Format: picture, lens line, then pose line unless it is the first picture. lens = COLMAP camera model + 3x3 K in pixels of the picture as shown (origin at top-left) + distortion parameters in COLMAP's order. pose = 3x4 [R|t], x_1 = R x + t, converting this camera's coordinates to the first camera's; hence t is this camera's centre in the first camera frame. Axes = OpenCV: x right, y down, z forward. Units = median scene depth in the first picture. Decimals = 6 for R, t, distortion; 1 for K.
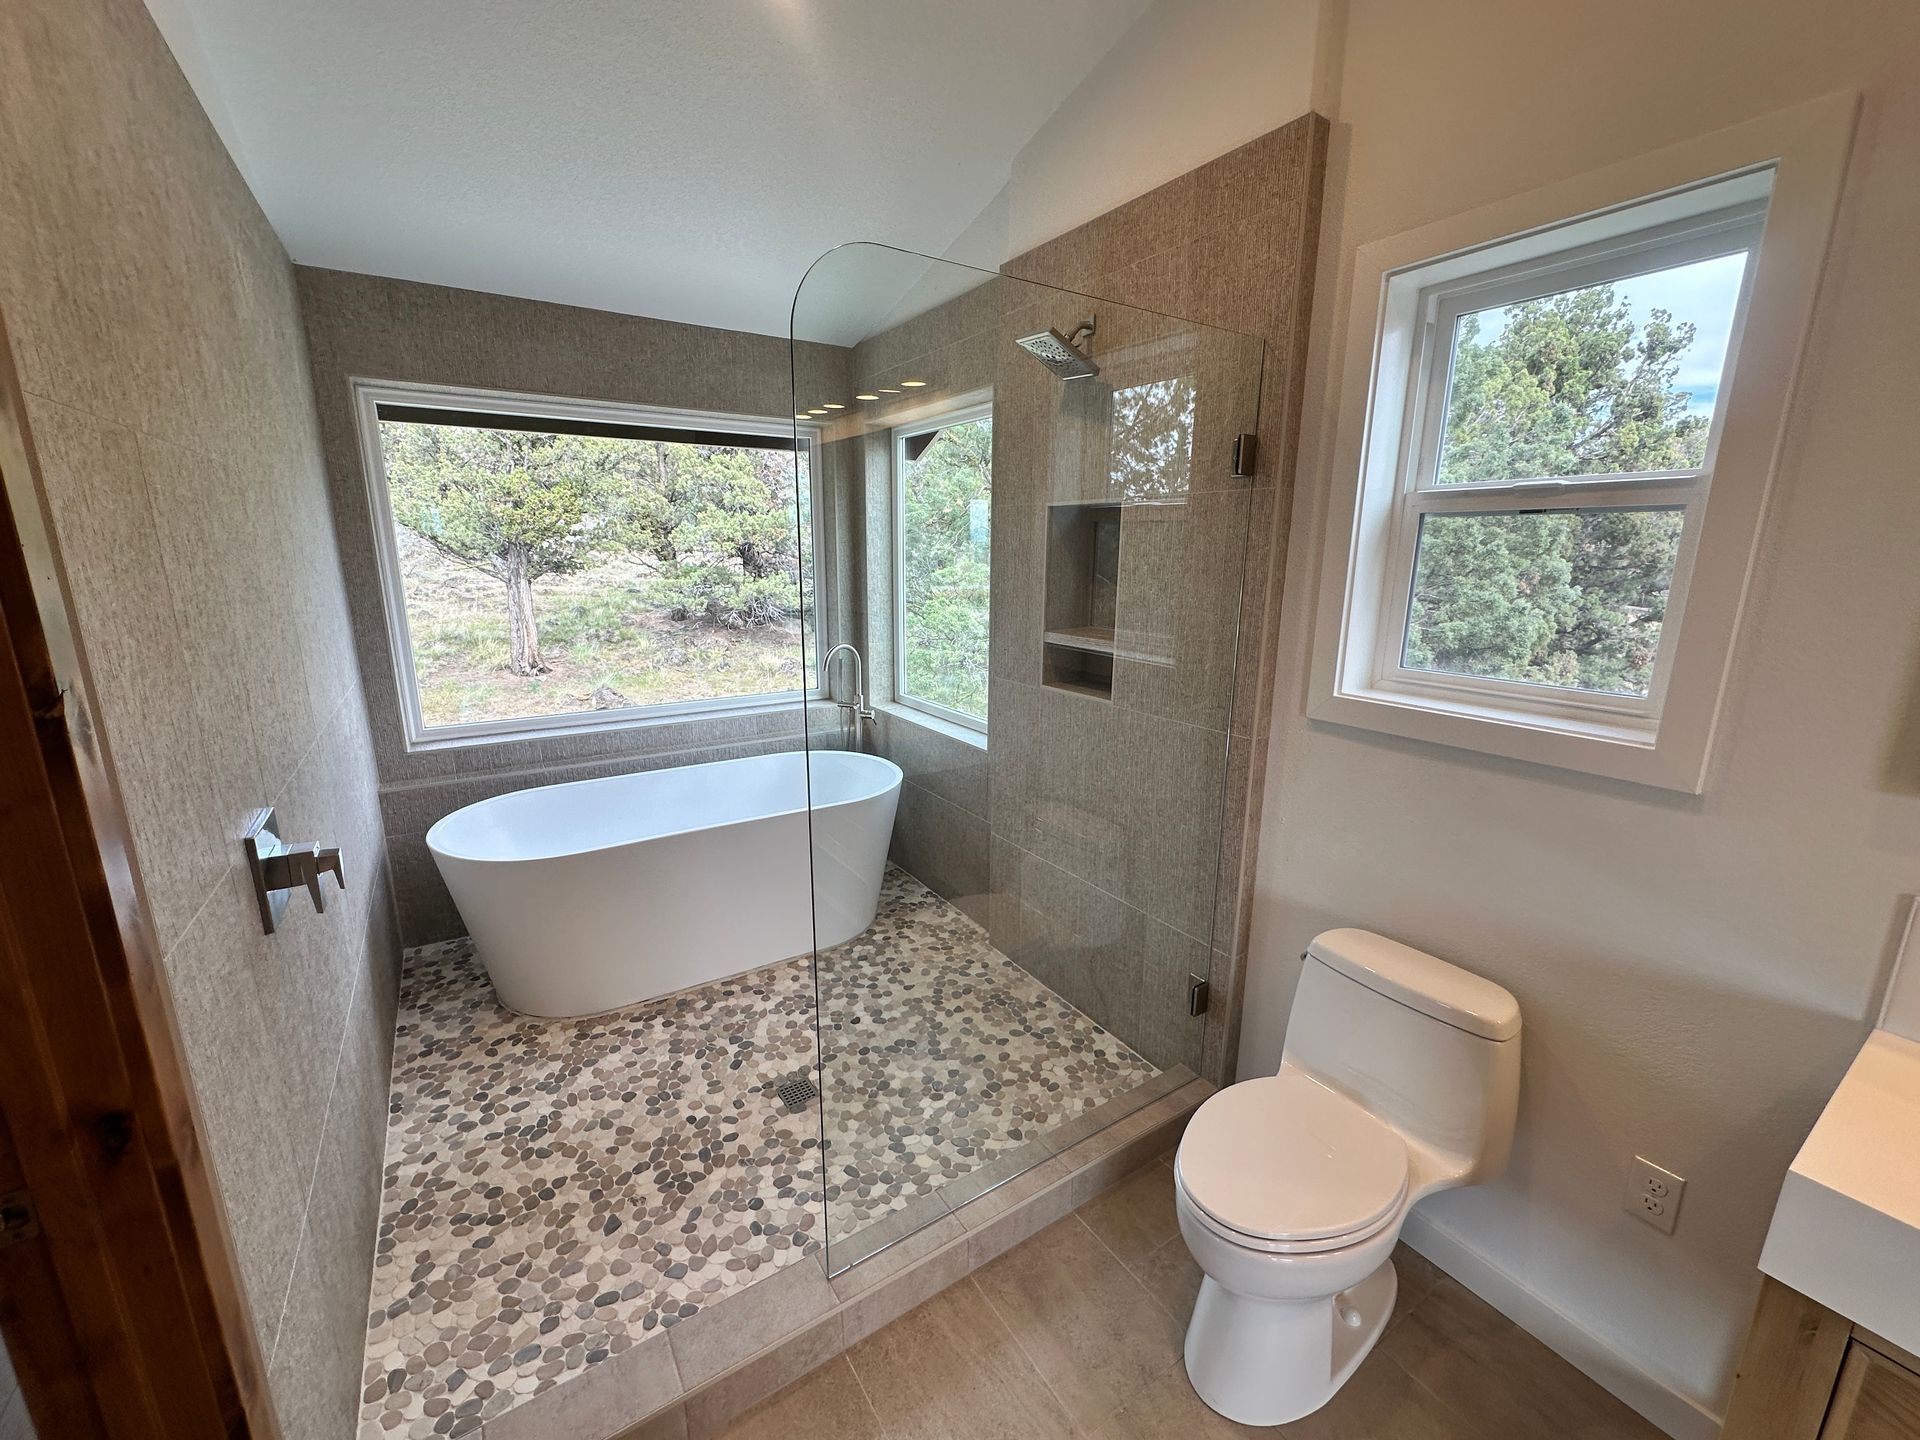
lens RADIAL K [[764.2, 0, 960.2], [0, 764.2, 724.5], [0, 0, 1]] dist [-0.002626, -0.000106]
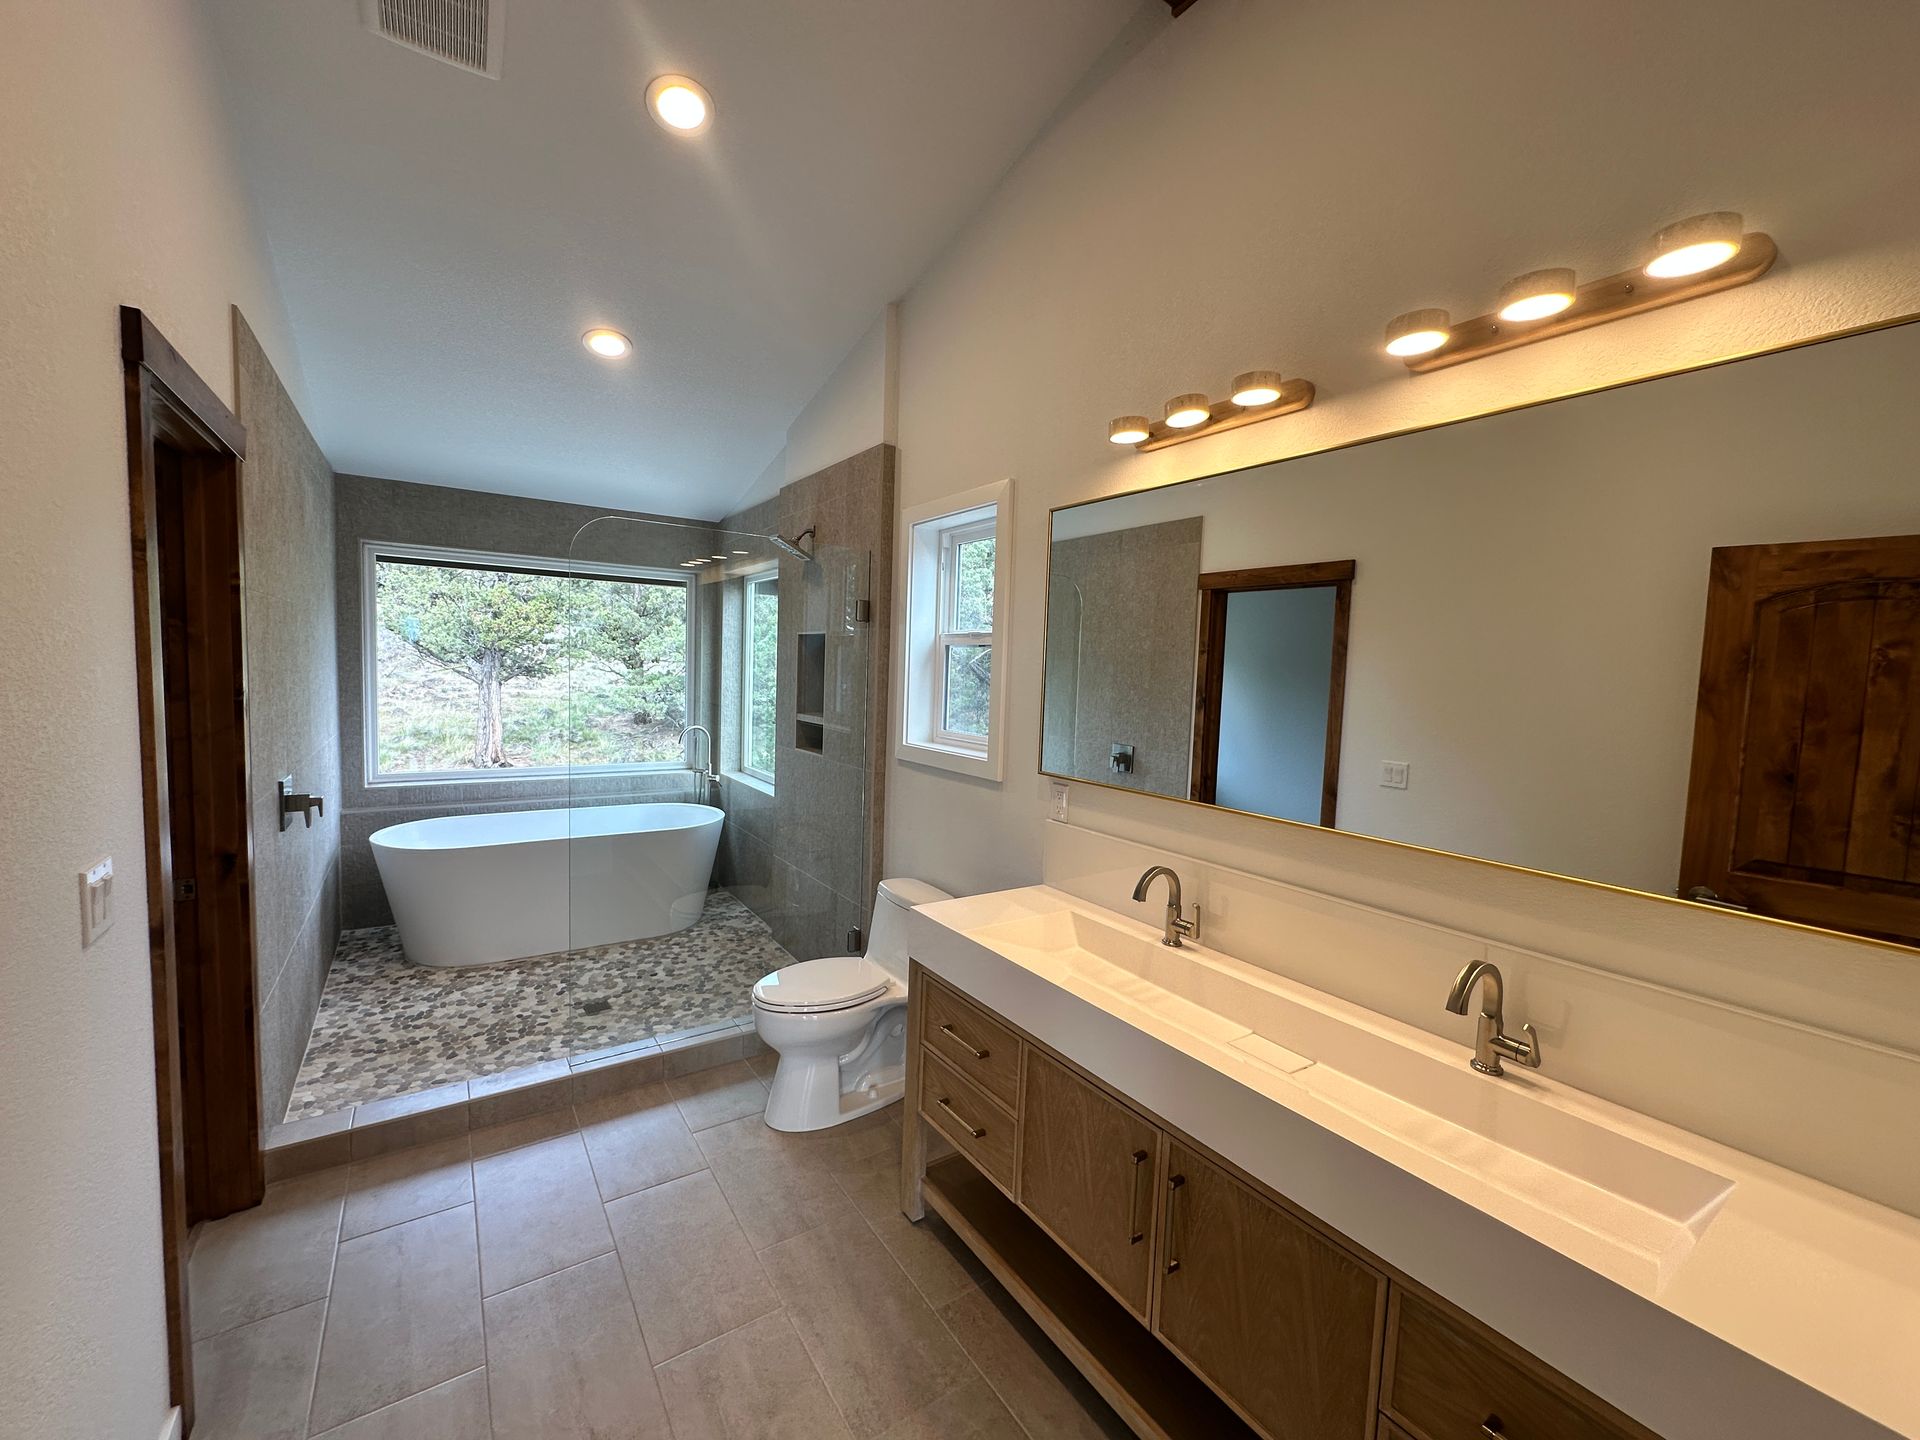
lens RADIAL K [[764.2, 0, 960.2], [0, 764.2, 724.5], [0, 0, 1]] dist [-0.002626, -0.000106]
pose [[0.999330, 0.026718, 0.025001, 0.400920], [-0.022629, 0.988187, -0.151572, 0.127245], [-0.028755, 0.150905, 0.988130, -0.526957]]
